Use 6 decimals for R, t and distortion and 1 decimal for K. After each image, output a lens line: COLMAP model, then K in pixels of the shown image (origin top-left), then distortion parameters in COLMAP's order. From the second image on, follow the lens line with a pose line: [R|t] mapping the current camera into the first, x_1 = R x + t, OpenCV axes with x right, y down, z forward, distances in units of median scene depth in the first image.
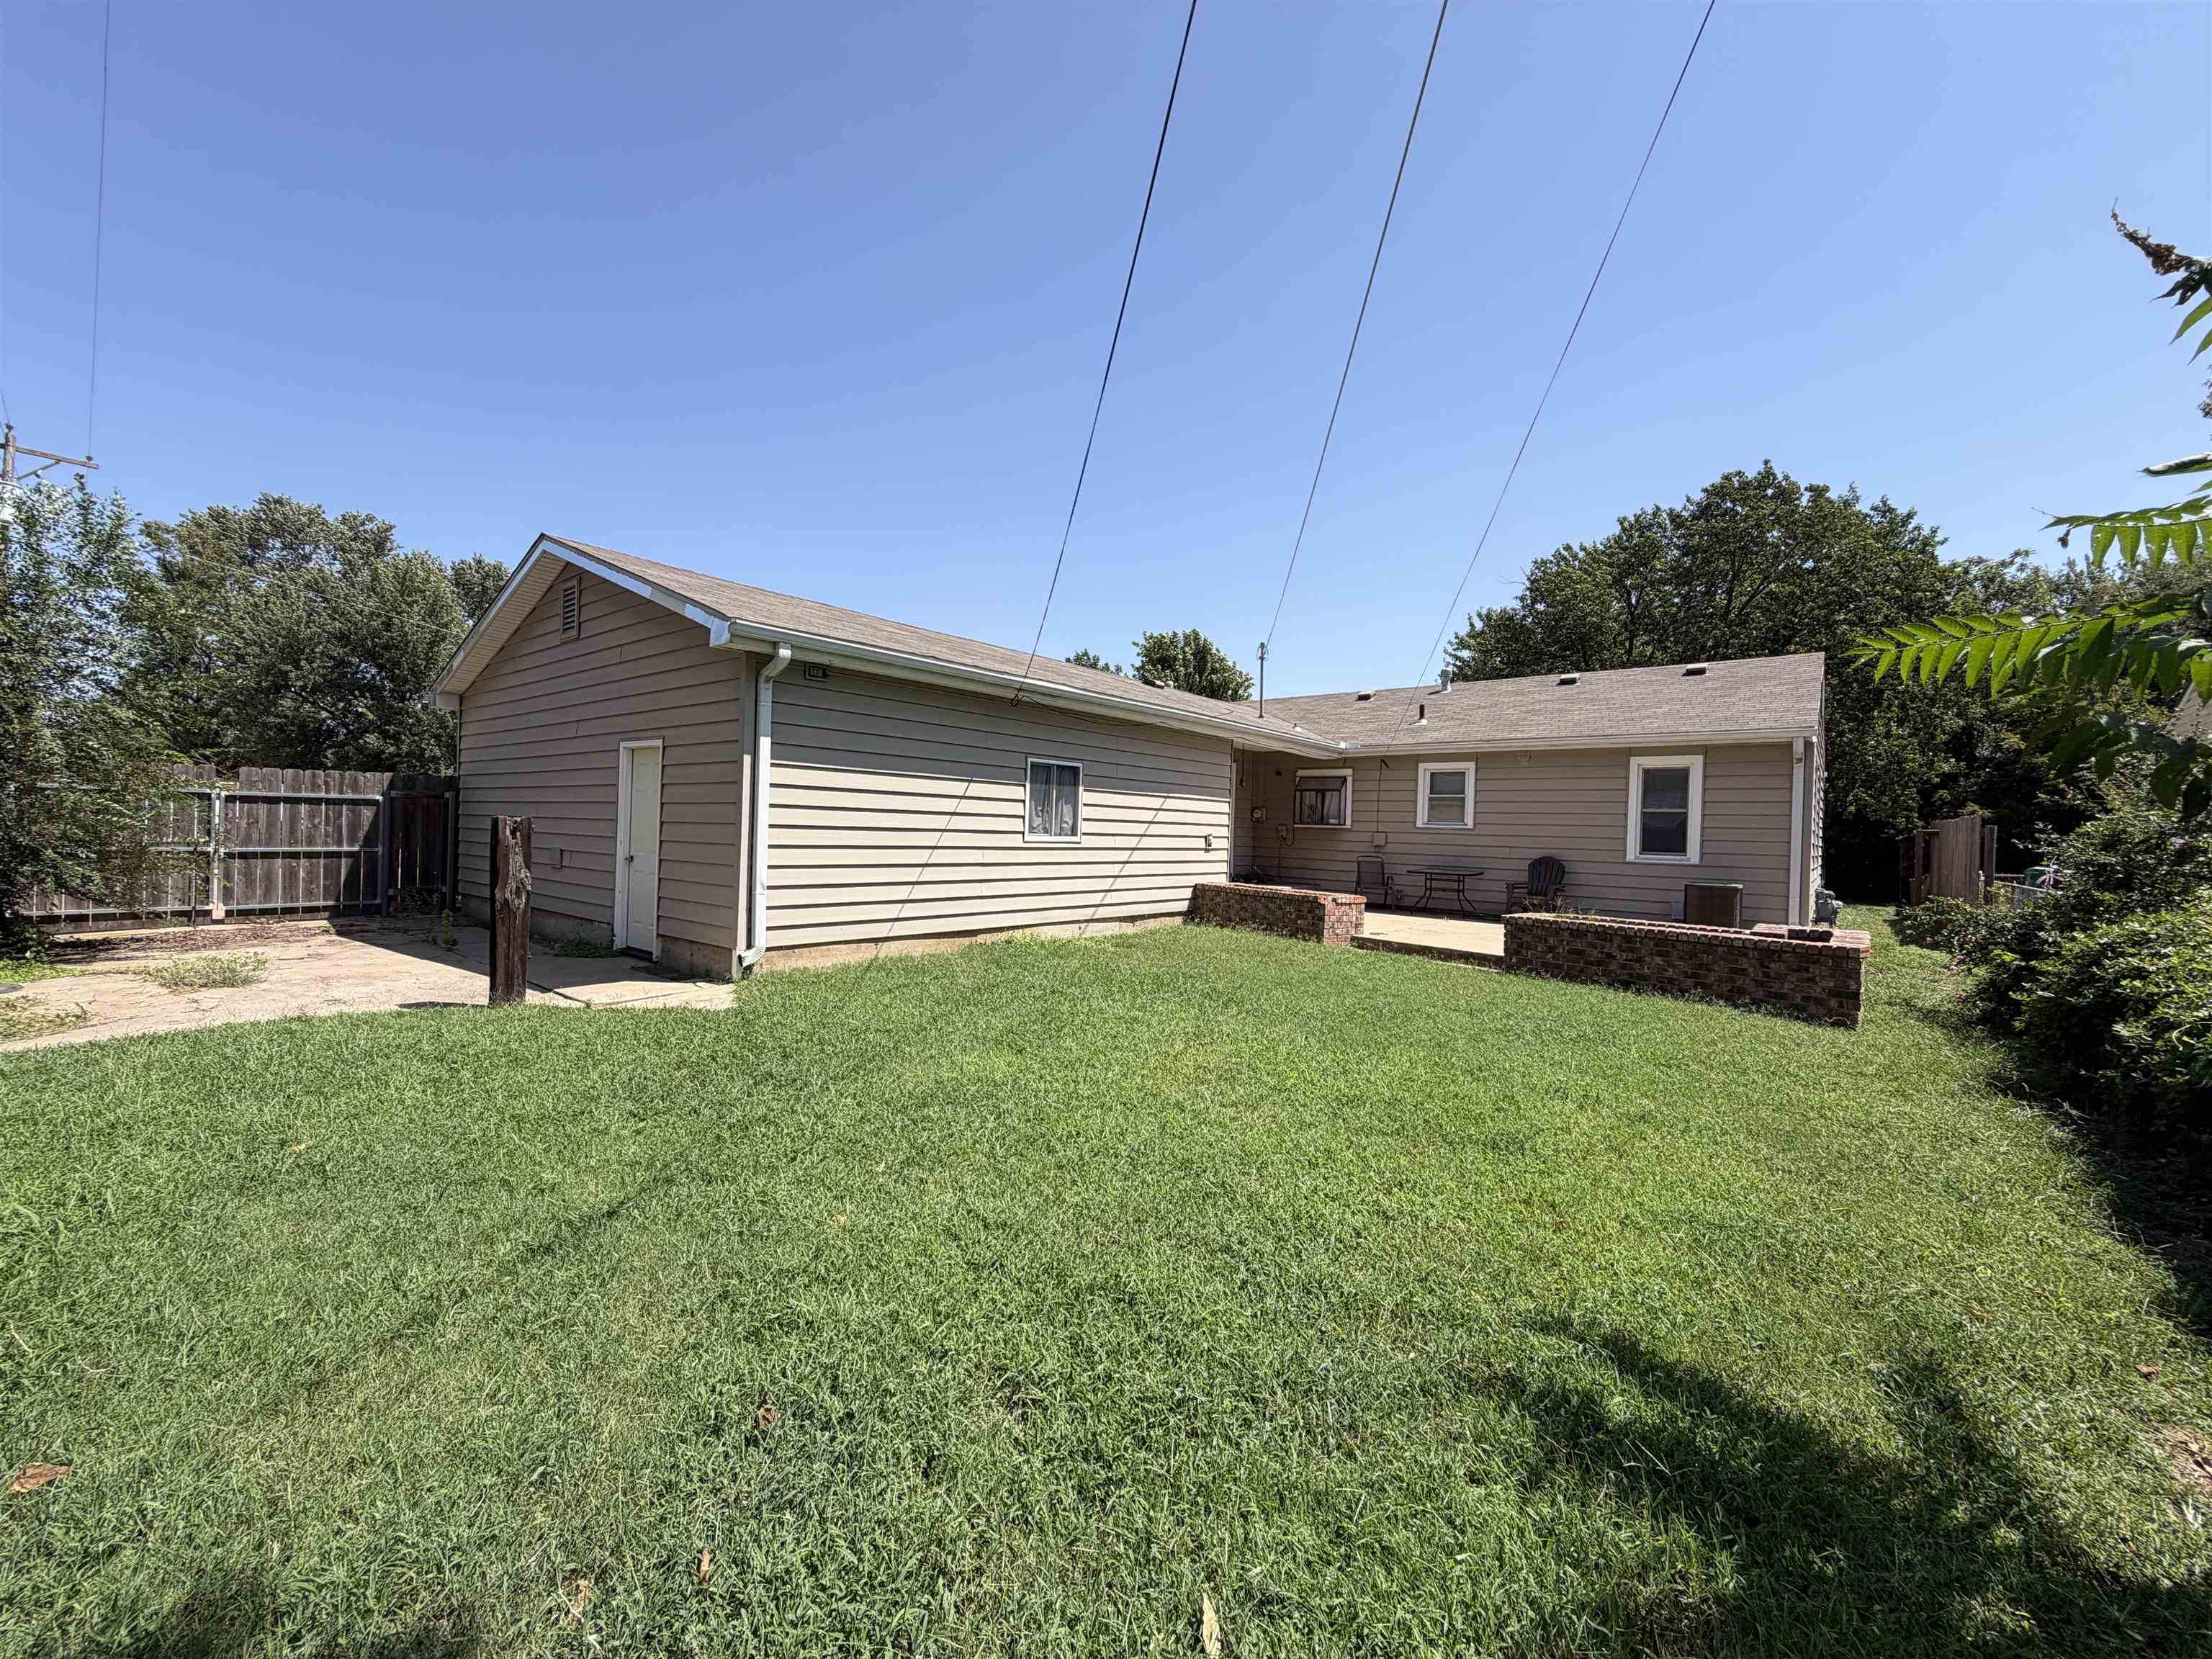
lens RADIAL K [[884.3, 0, 1101.4], [0, 884.3, 834.7], [0, 0, 1]] dist [-0.000578, -0.000129]
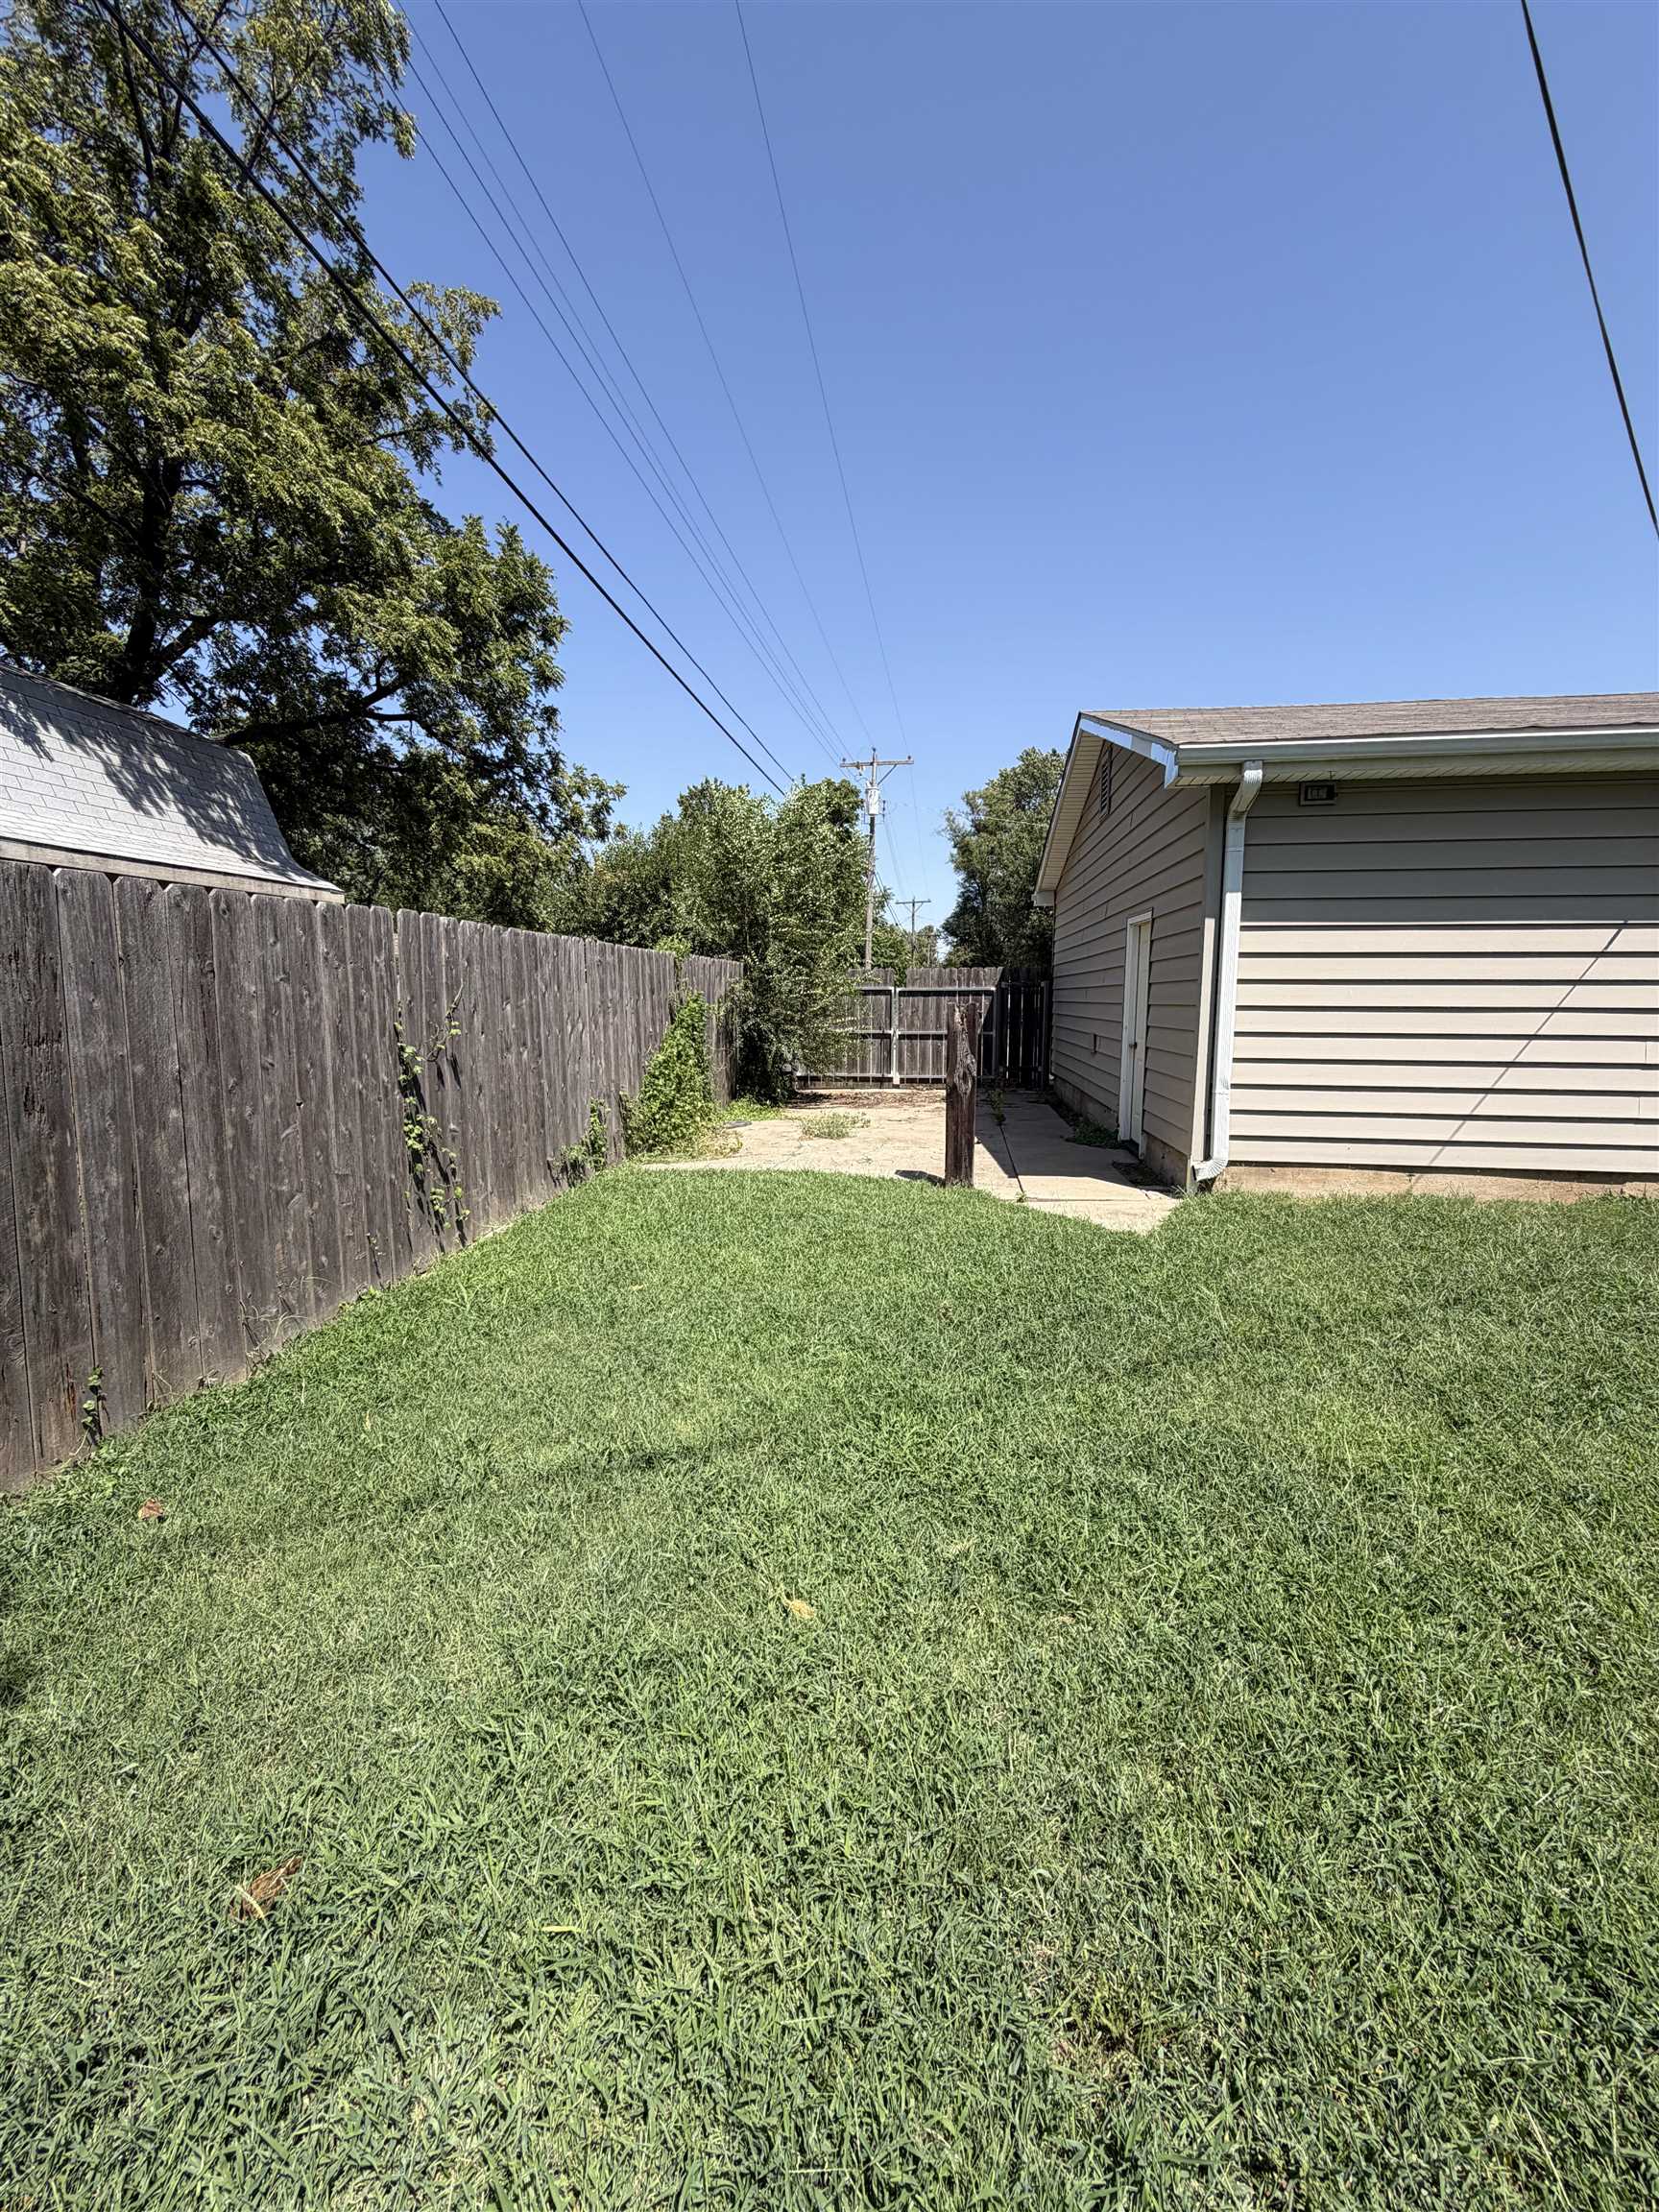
lens RADIAL K [[884.3, 0, 830.5], [0, 884.3, 1097.1], [0, 0, 1]] dist [-0.000578, -0.000129]
pose [[0.528614, 0.068760, -0.846073, 0.100799], [0.007948, 0.996269, 0.085933, -0.001098], [0.848825, -0.052150, 0.526095, 0.277098]]
